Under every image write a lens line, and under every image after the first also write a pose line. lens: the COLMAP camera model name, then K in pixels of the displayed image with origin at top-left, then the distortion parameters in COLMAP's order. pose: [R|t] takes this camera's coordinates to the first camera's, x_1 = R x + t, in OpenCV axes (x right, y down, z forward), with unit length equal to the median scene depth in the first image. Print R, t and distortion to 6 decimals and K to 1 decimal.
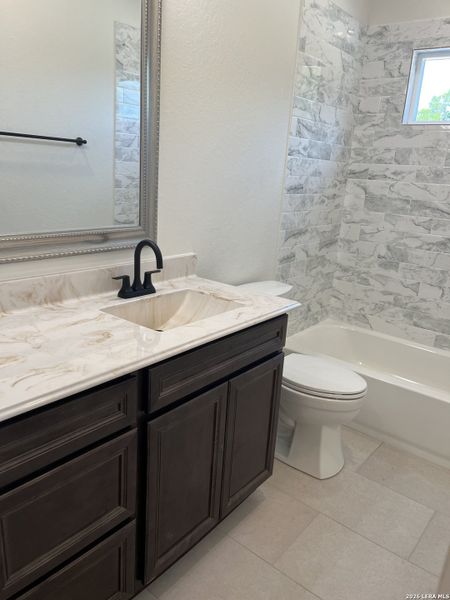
lens RADIAL K [[459.5, 0, 225.0], [0, 459.5, 300.0], [0, 0, 1]] dist [0.036011, -0.002533]
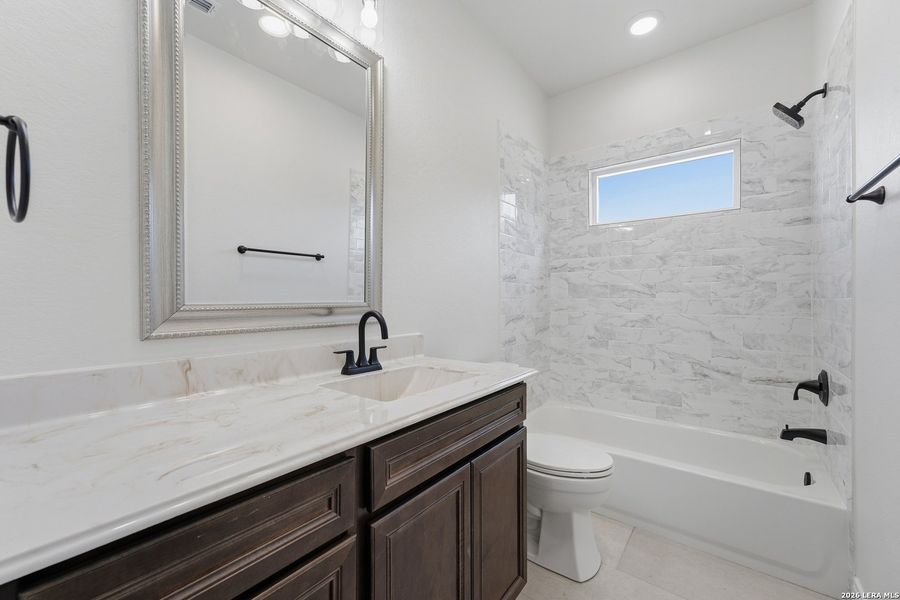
lens RADIAL K [[368.0, 0, 448.2], [0, 368.0, 297.7], [0, 0, 1]] dist [-0.072937, 0.066729]
pose [[0.997739, -0.063352, 0.022447, -0.023134], [0.067112, 0.957217, -0.281480, 0.059205], [-0.003654, 0.282350, 0.959304, 0.229280]]
